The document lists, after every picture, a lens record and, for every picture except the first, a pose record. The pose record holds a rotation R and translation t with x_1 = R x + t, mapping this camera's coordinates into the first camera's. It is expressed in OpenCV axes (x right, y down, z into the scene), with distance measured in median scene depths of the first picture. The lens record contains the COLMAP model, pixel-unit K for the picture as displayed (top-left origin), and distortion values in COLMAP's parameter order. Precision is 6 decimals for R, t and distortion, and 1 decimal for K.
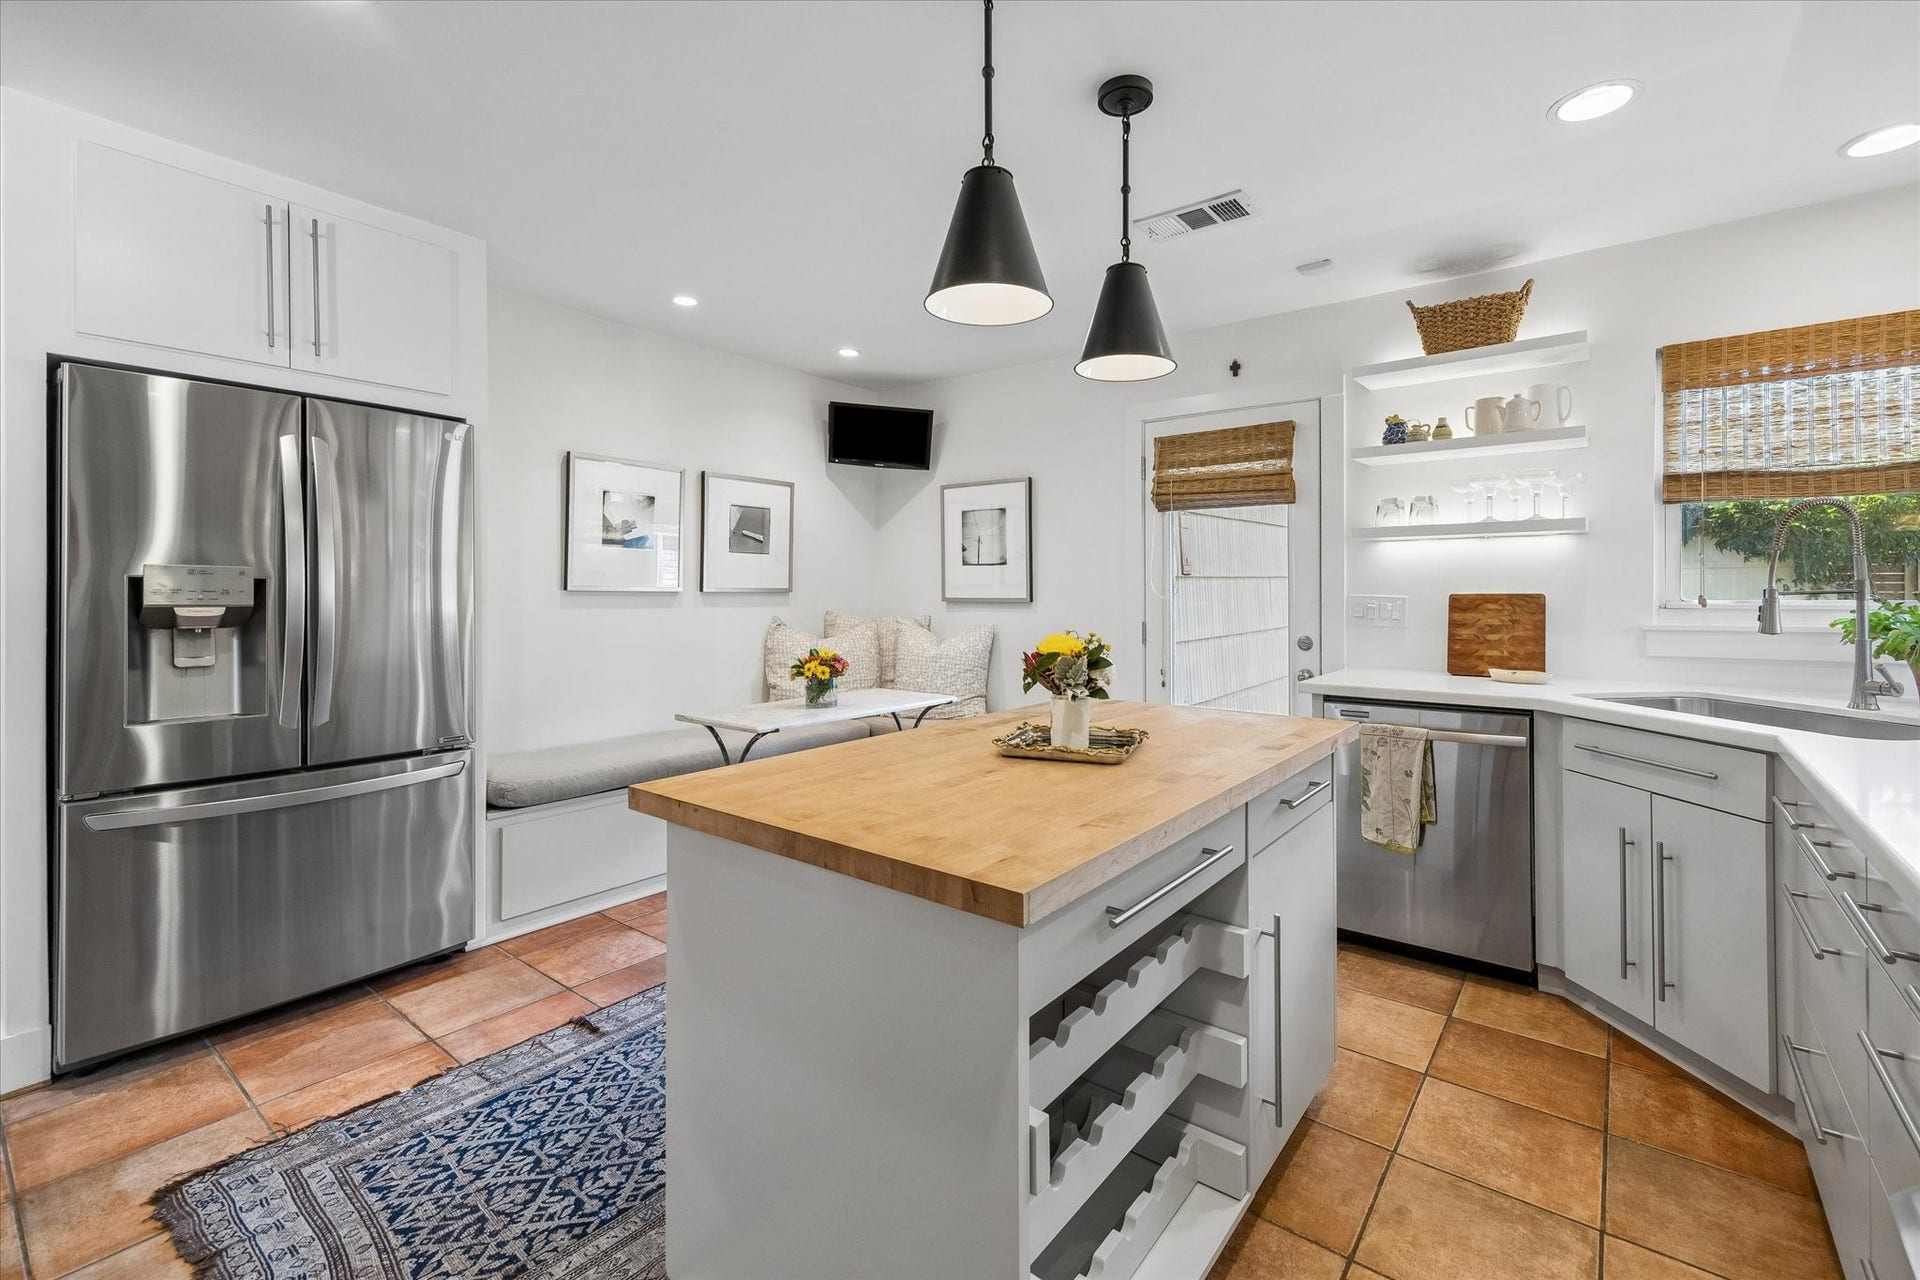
lens RADIAL K [[762.9, 0, 963.8], [0, 762.9, 610.4], [0, 0, 1]] dist [-0.002180, -0.000047]
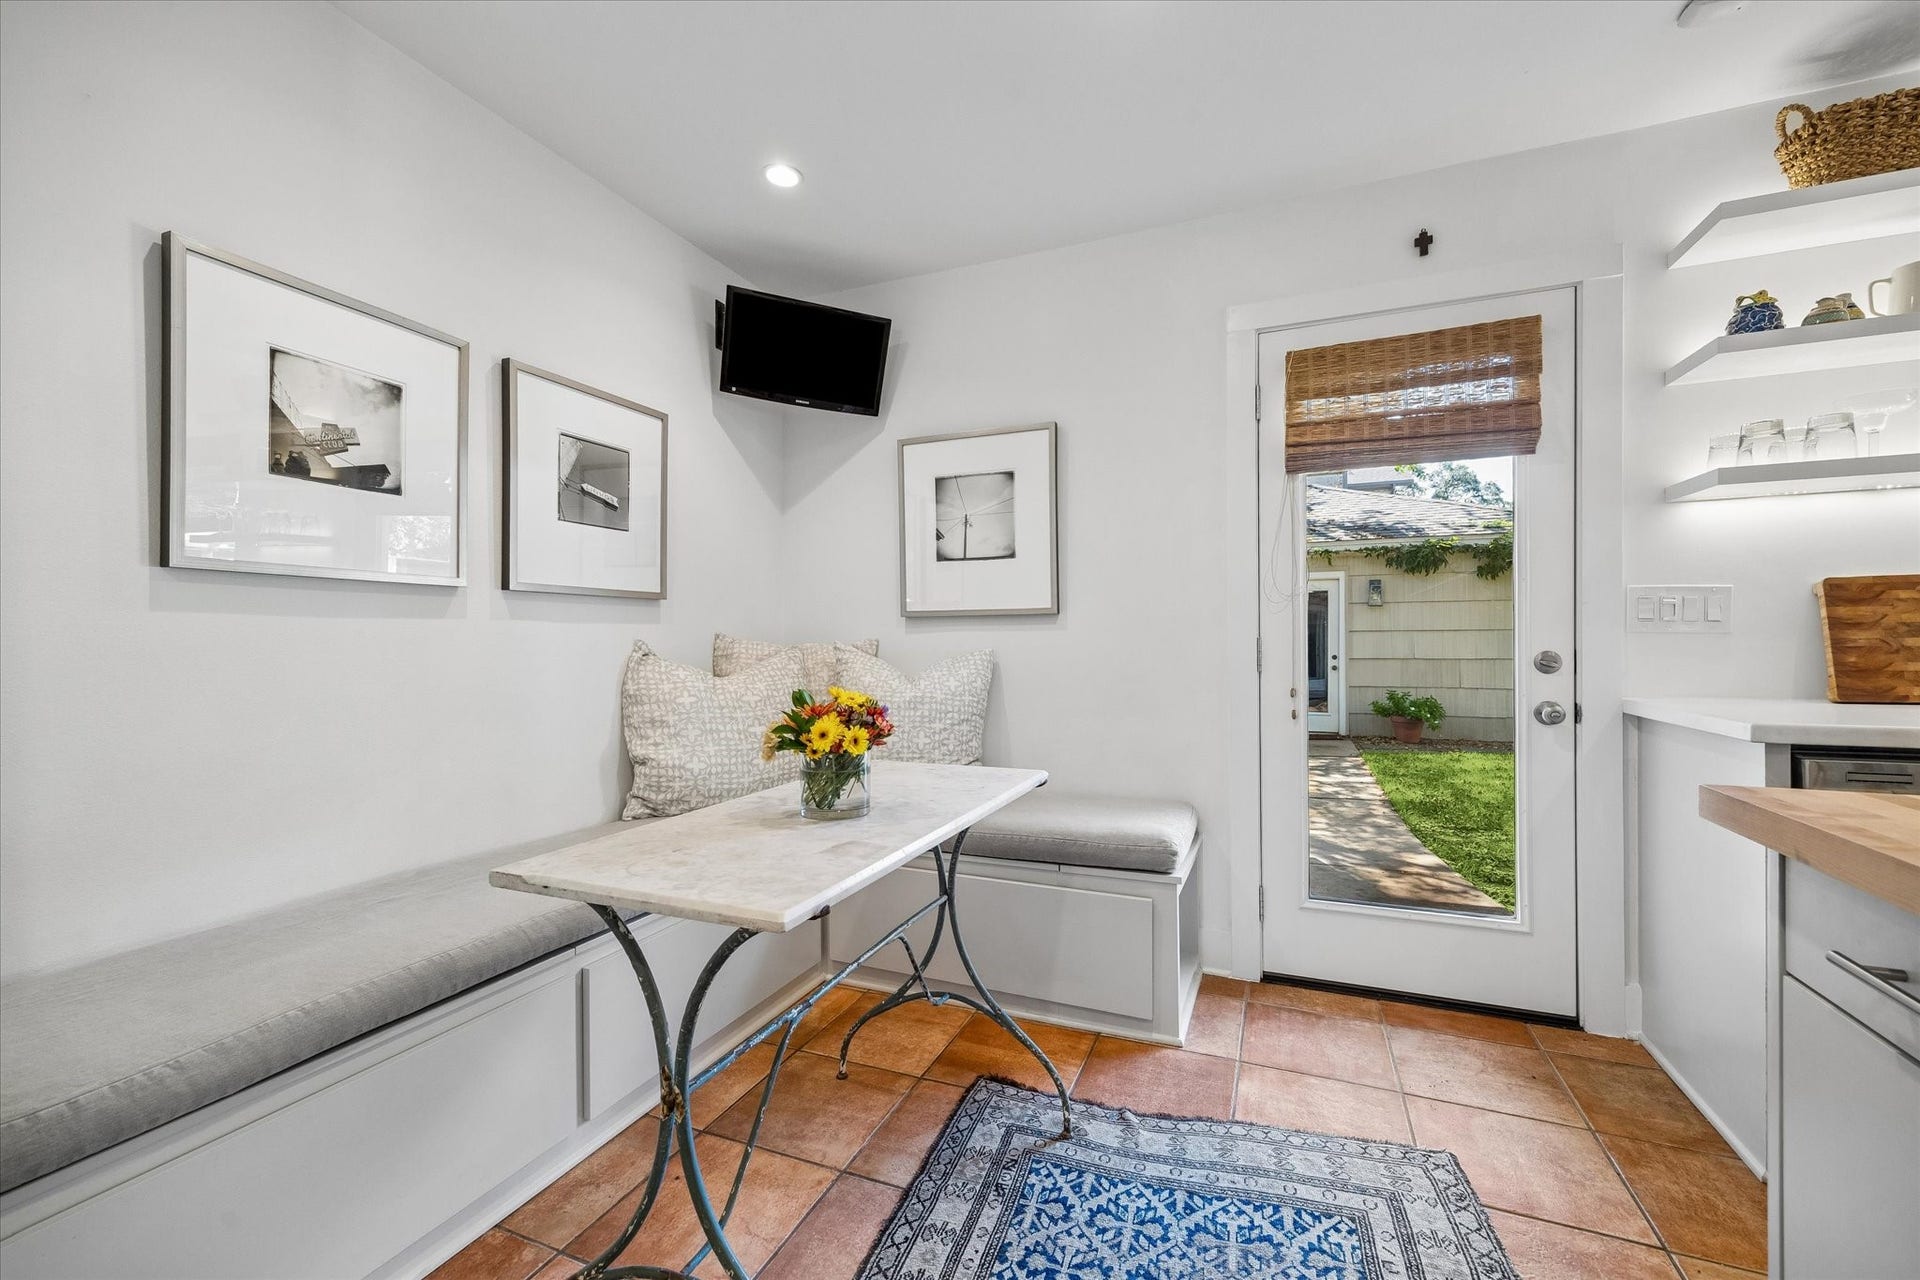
lens RADIAL K [[795.8, 0, 974.2], [0, 795.8, 646.5], [0, 0, 1]] dist [0.004030, 0.000458]
pose [[0.968385, -0.012721, 0.249135, -0.175665], [0.014495, 0.999881, -0.005289, 0.023031], [-0.249038, 0.008733, 0.968454, 0.406245]]
